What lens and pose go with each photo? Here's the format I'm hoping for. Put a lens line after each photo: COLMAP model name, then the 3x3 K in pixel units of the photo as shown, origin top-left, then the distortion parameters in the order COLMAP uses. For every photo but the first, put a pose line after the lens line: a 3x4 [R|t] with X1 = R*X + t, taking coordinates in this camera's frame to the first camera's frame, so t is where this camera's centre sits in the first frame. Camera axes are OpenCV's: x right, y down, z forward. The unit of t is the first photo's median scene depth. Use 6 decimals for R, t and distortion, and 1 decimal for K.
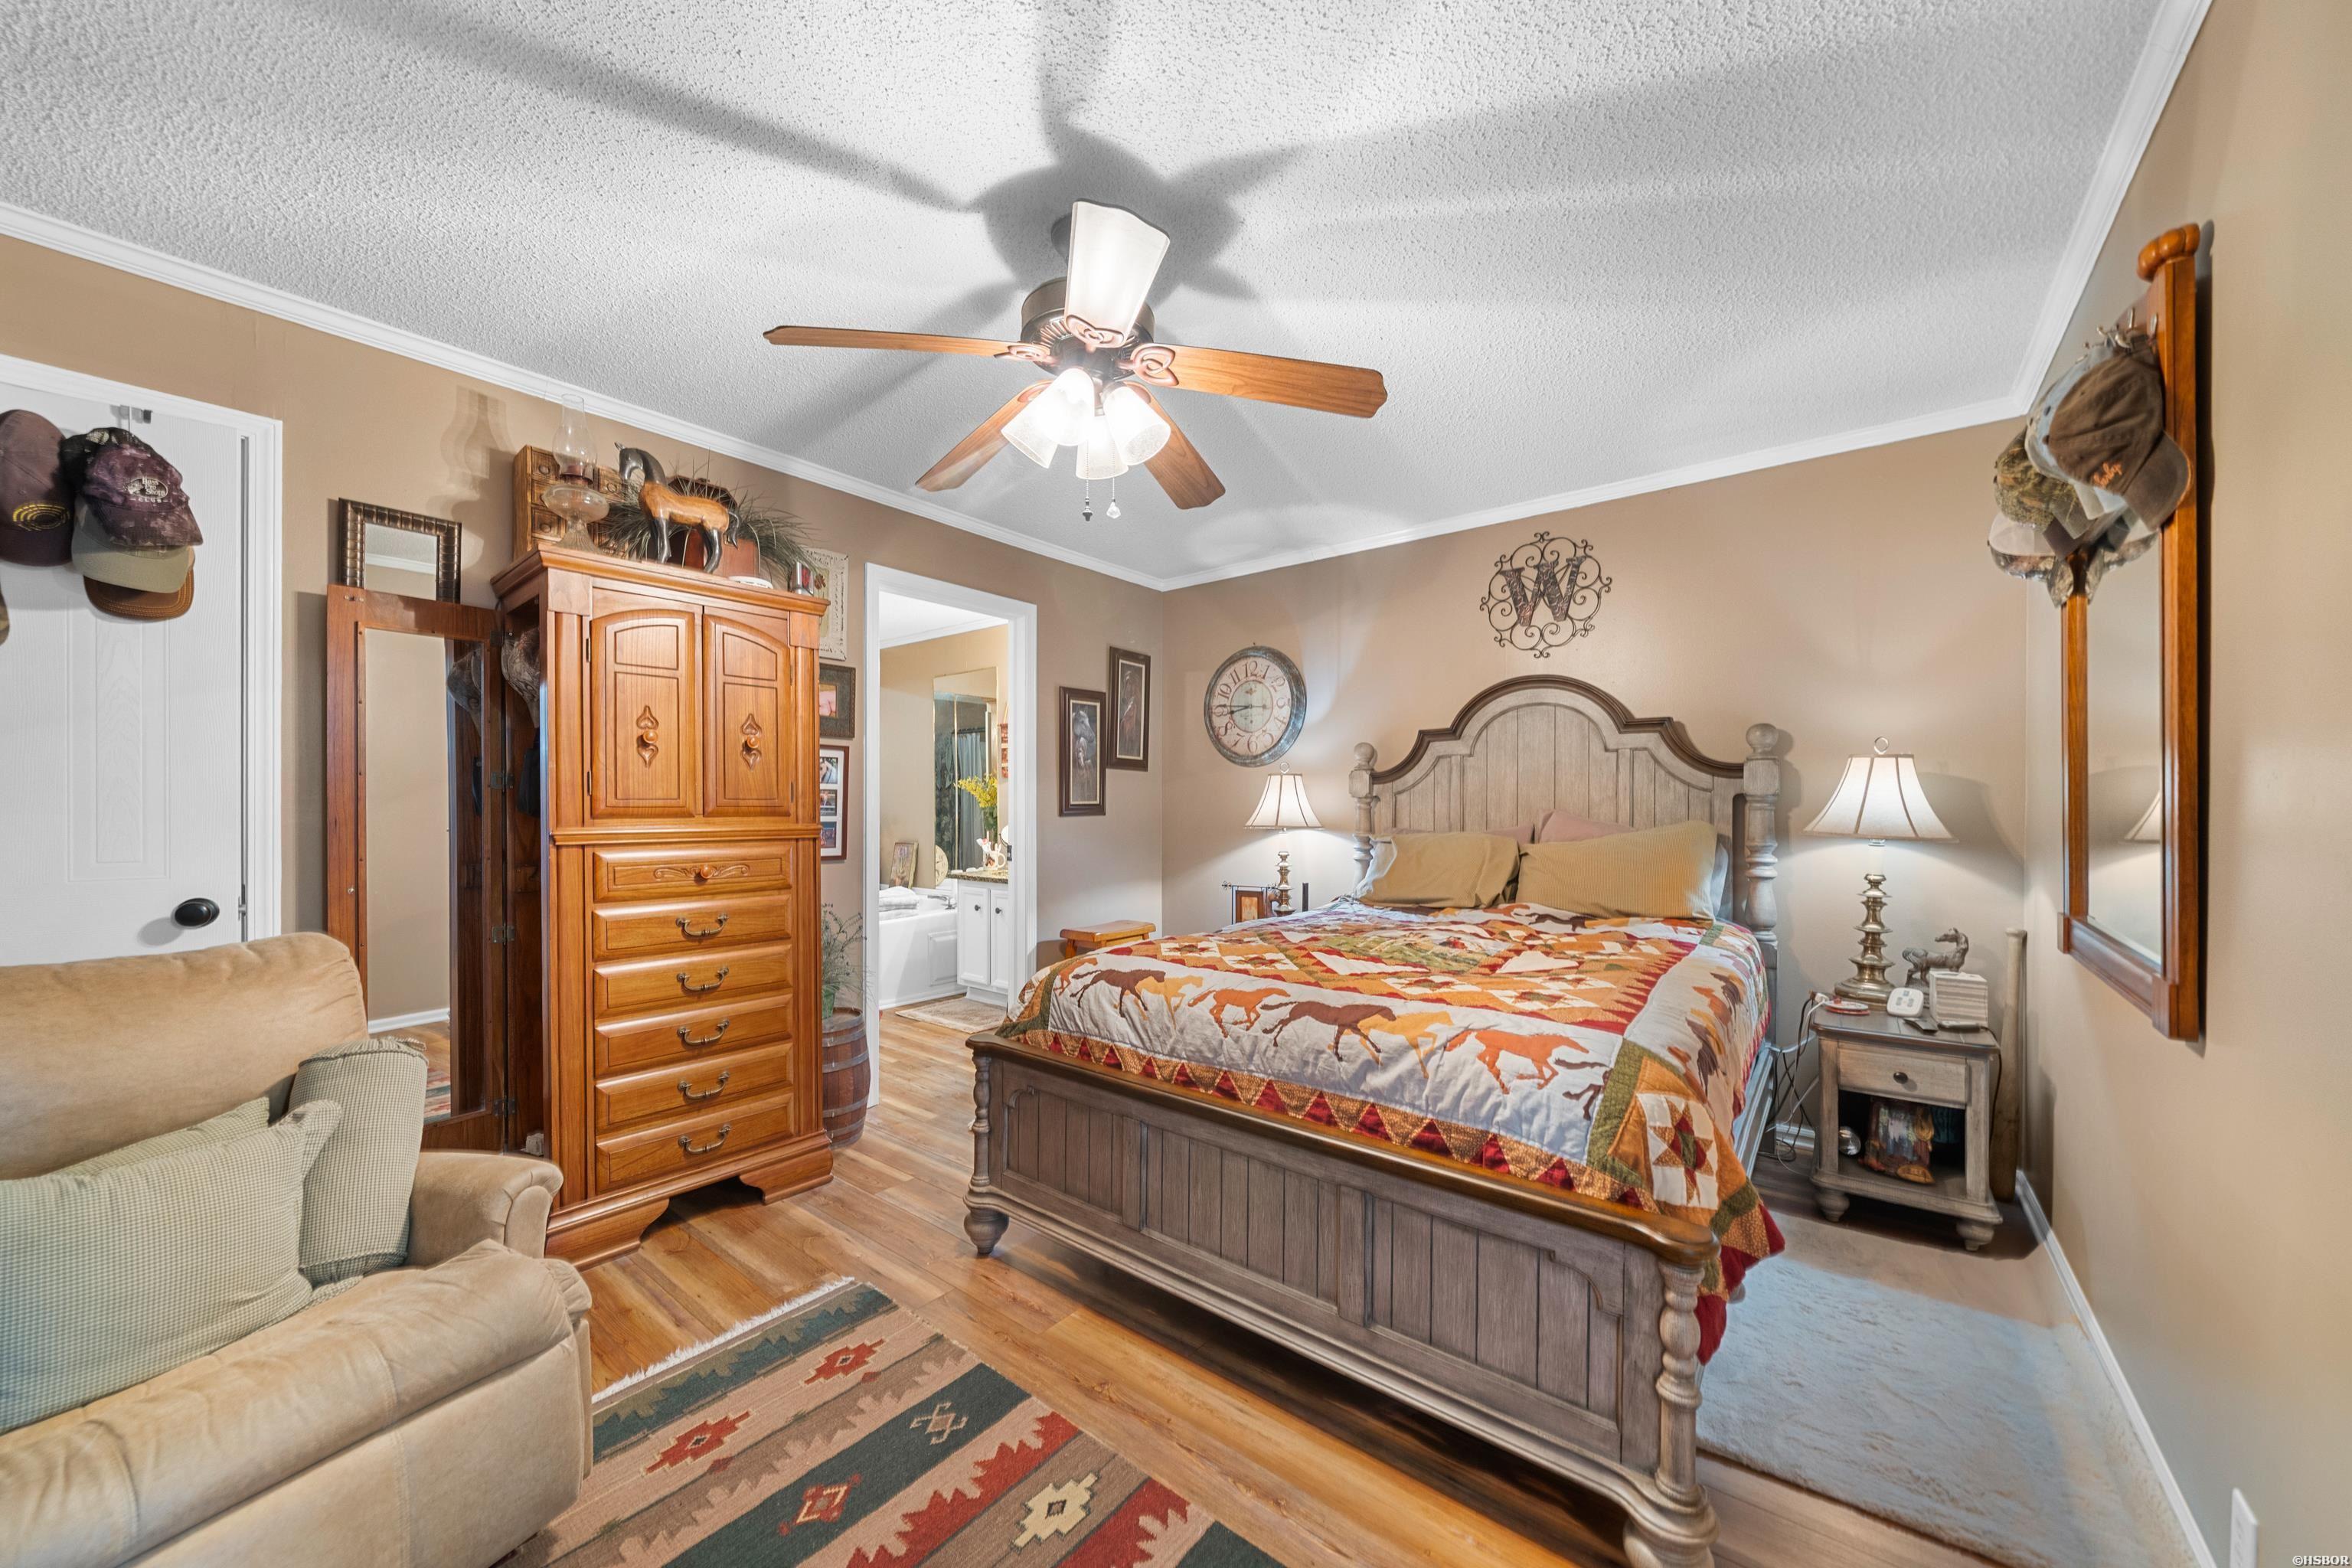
lens RADIAL K [[884.9, 0, 1168.8], [0, 884.9, 812.1], [0, 0, 1]] dist [-0.022581, -0.000005]
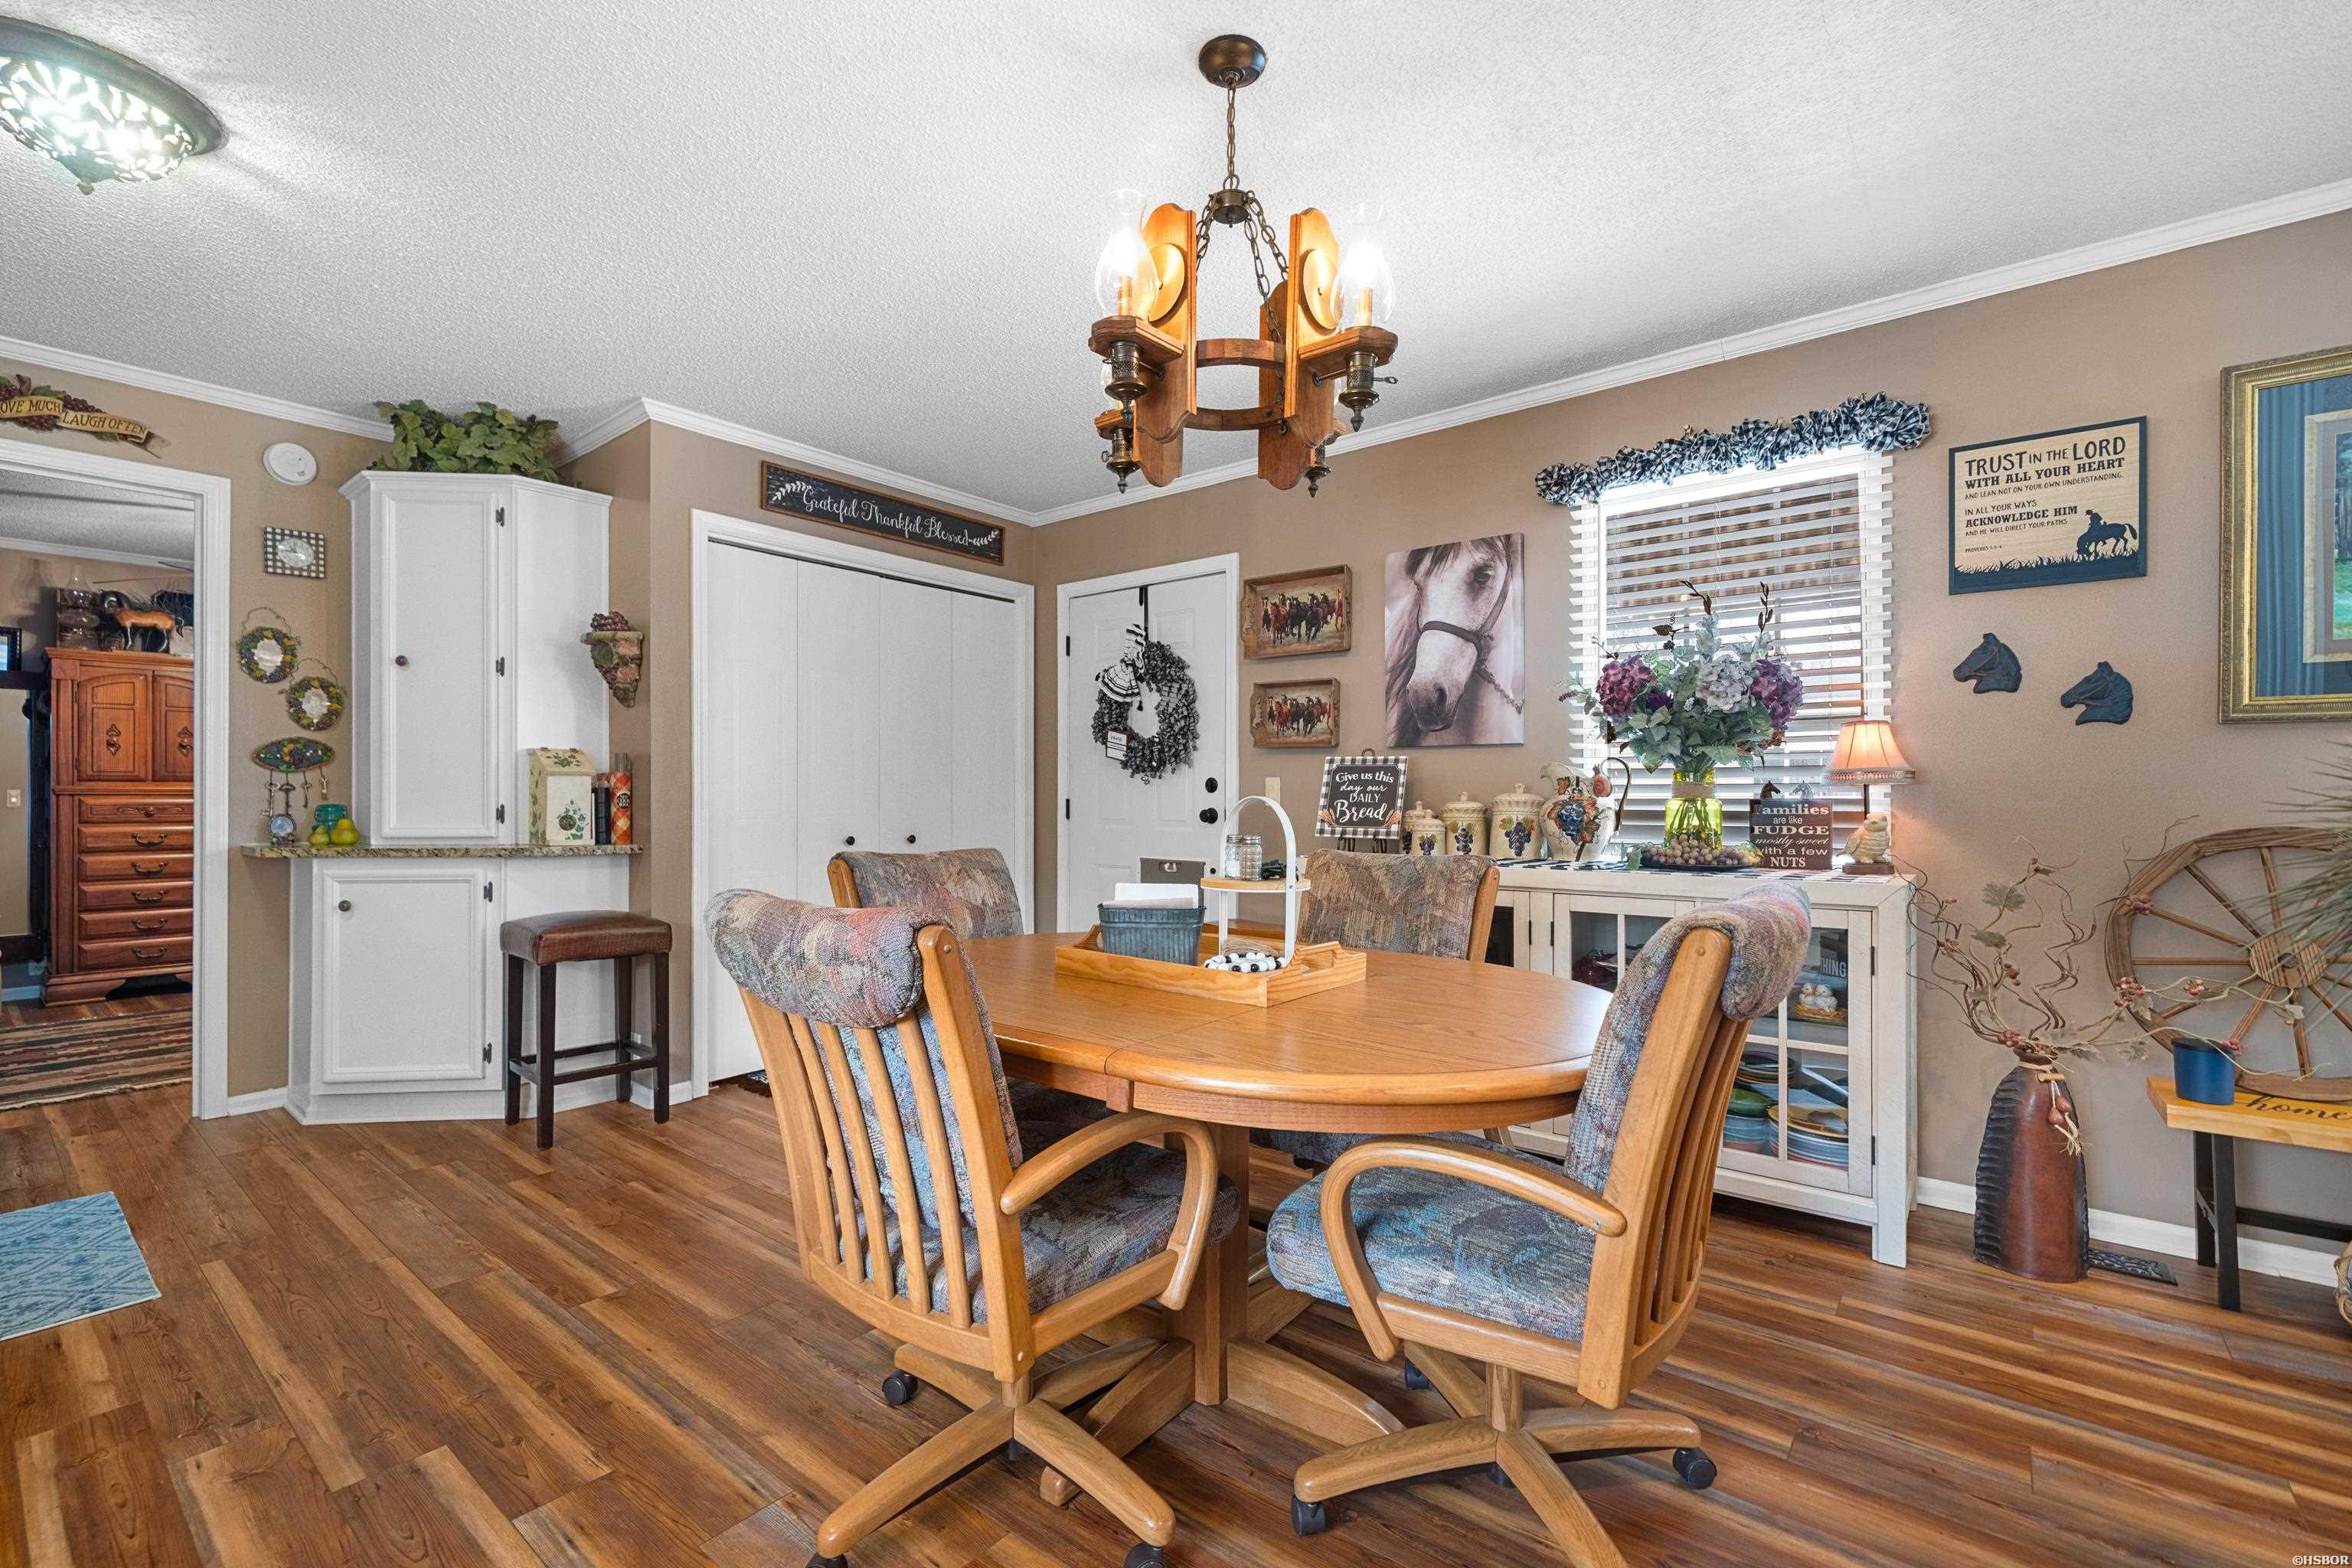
lens RADIAL K [[1016.3, 0, 1170.7], [0, 1016.3, 793.3], [0, 0, 1]] dist [-0.001783, 0.000087]
pose [[0.999636, 0.007121, -0.026004, 1.791358], [-0.007292, 0.999952, -0.006489, 0.028879], [0.025956, 0.006676, 0.999641, -1.177777]]
